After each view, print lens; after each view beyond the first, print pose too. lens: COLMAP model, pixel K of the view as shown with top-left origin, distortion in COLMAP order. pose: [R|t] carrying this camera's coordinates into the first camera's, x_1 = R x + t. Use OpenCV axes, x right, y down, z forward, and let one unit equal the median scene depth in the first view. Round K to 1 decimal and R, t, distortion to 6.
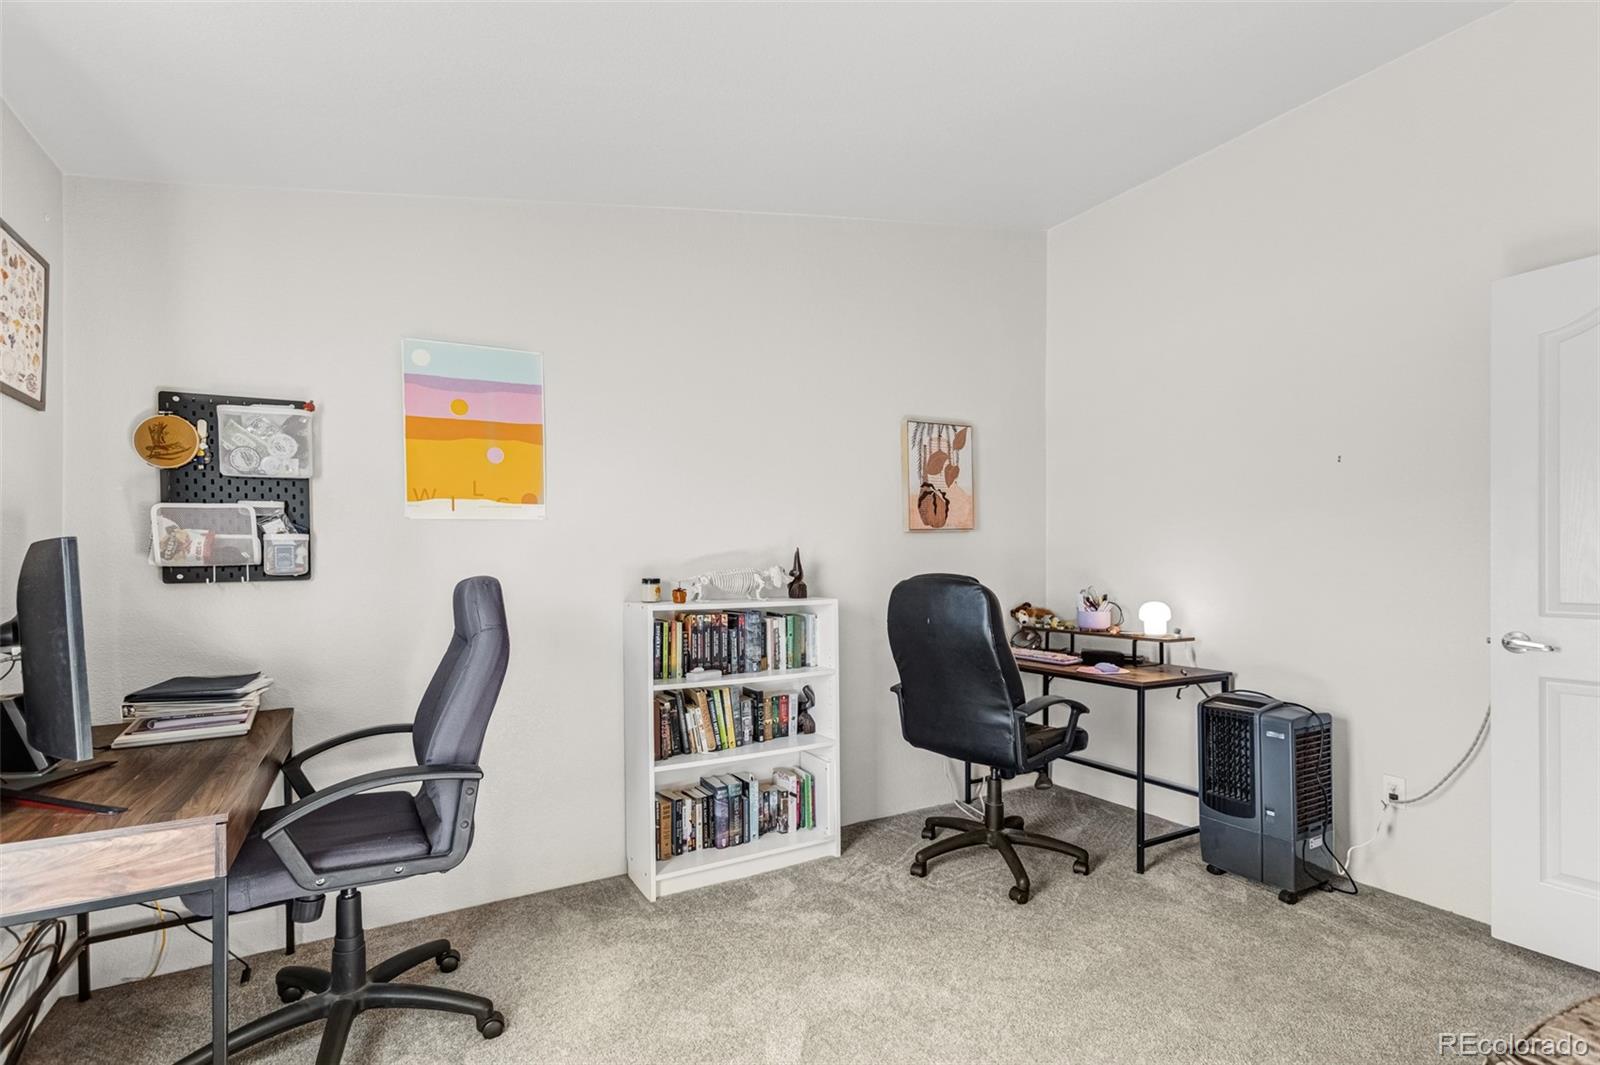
lens RADIAL K [[725.6, 0, 799.6], [0, 725.6, 570.2], [0, 0, 1]] dist [0.010578, 0.000626]
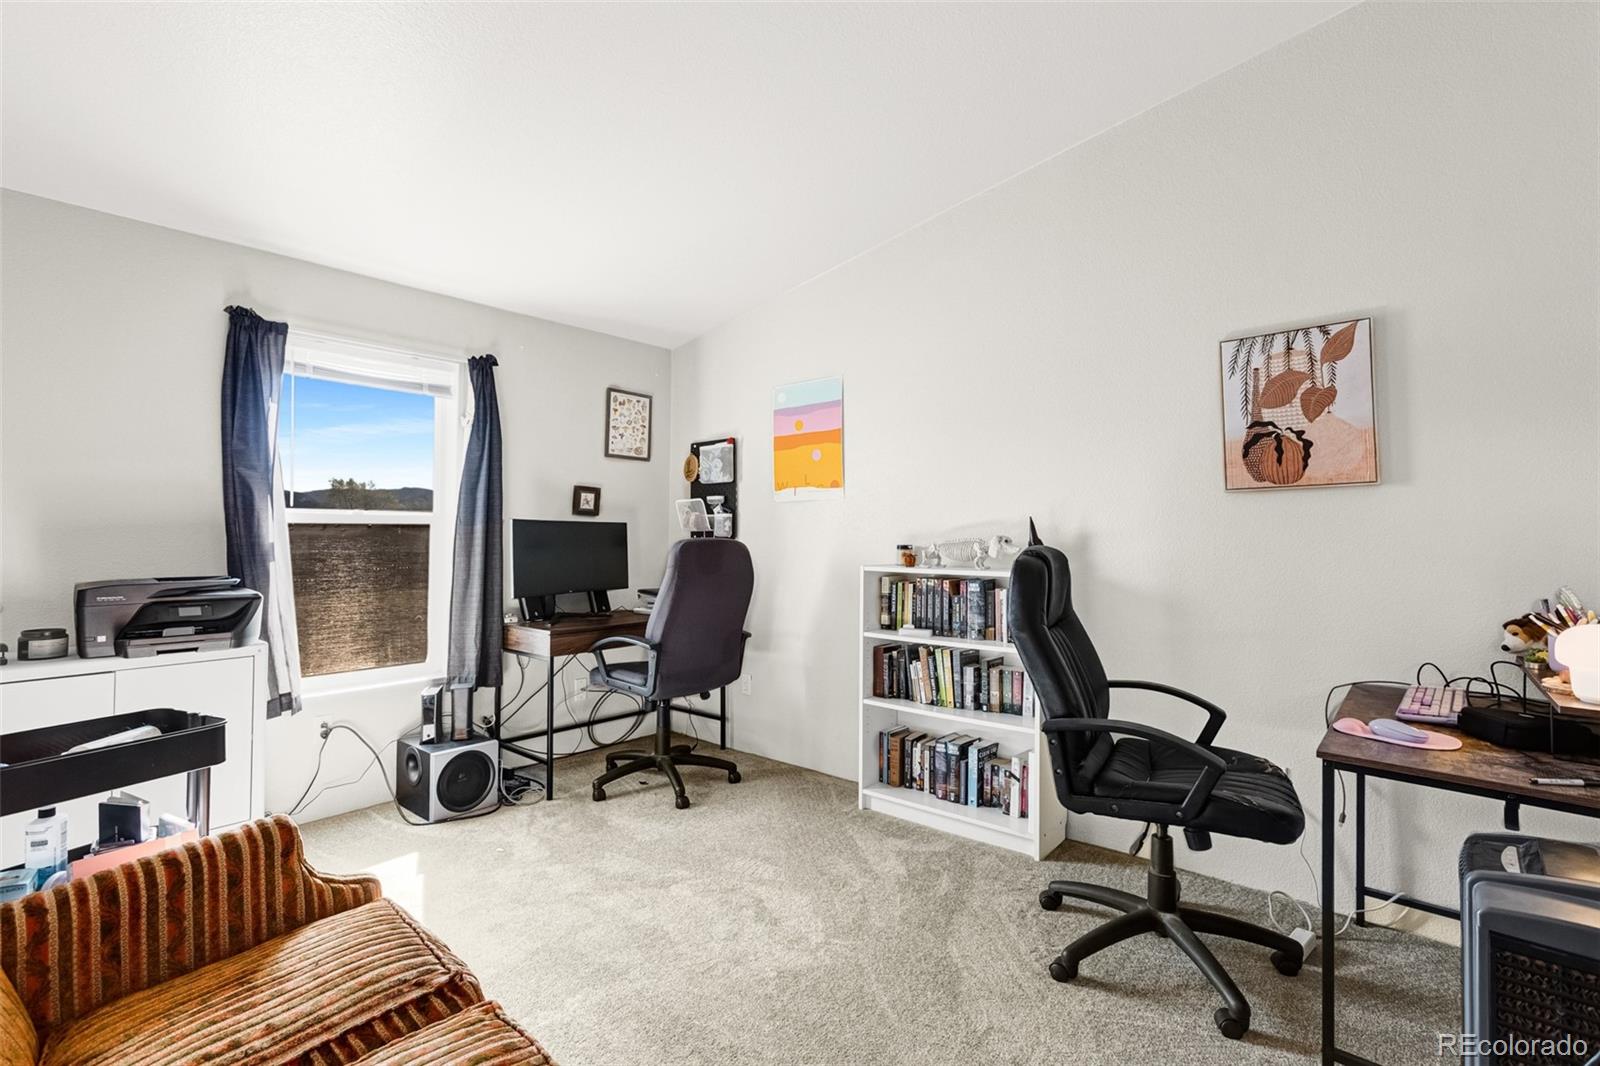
lens RADIAL K [[722.4, 0, 803.9], [0, 722.4, 534.3], [0, 0, 1]] dist [0.009964, 0.001001]
pose [[0.380798, 0.005781, -0.924640, 0.795644], [-0.023842, 0.999709, -0.003568, 0.002154], [0.924351, 0.023404, 0.380825, 0.399070]]
